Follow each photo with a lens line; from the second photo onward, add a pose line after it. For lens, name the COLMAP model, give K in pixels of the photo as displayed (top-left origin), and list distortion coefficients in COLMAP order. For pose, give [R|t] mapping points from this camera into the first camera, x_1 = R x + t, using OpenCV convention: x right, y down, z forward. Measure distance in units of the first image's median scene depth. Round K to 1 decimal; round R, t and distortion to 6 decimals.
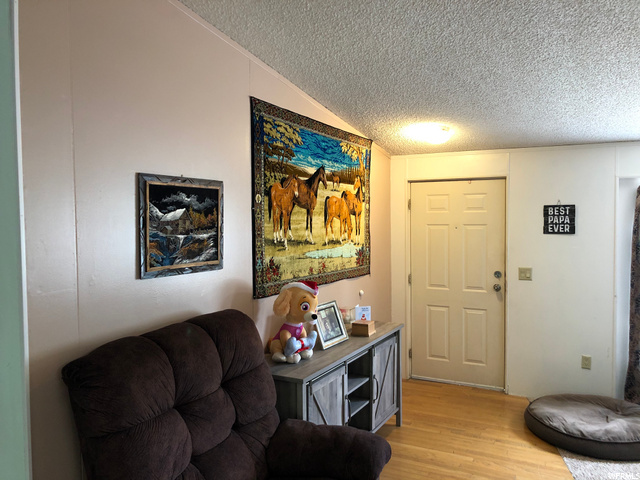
lens RADIAL K [[525.7, 0, 315.7], [0, 525.7, 236.8], [0, 0, 1]] dist [0.034468, -0.022014]
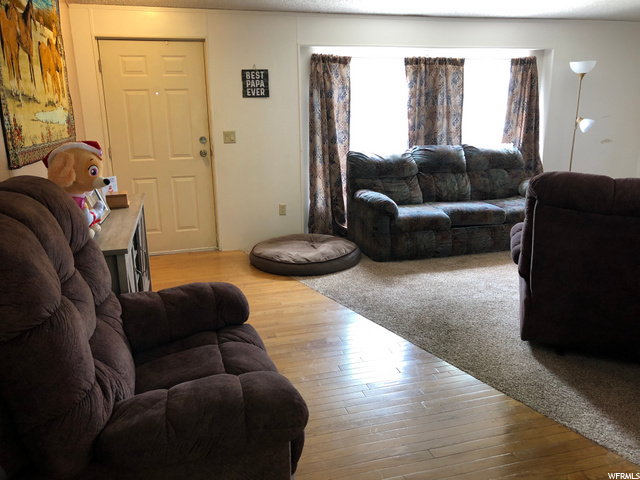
lens RADIAL K [[525.7, 0, 316.5], [0, 525.7, 238.6], [0, 0, 1]] dist [0.034468, -0.022014]
pose [[0.718437, -0.178942, 0.672182, -0.236742], [0.039721, 0.975321, 0.217187, 0.048015], [-0.694457, -0.129336, 0.707814, 0.105267]]
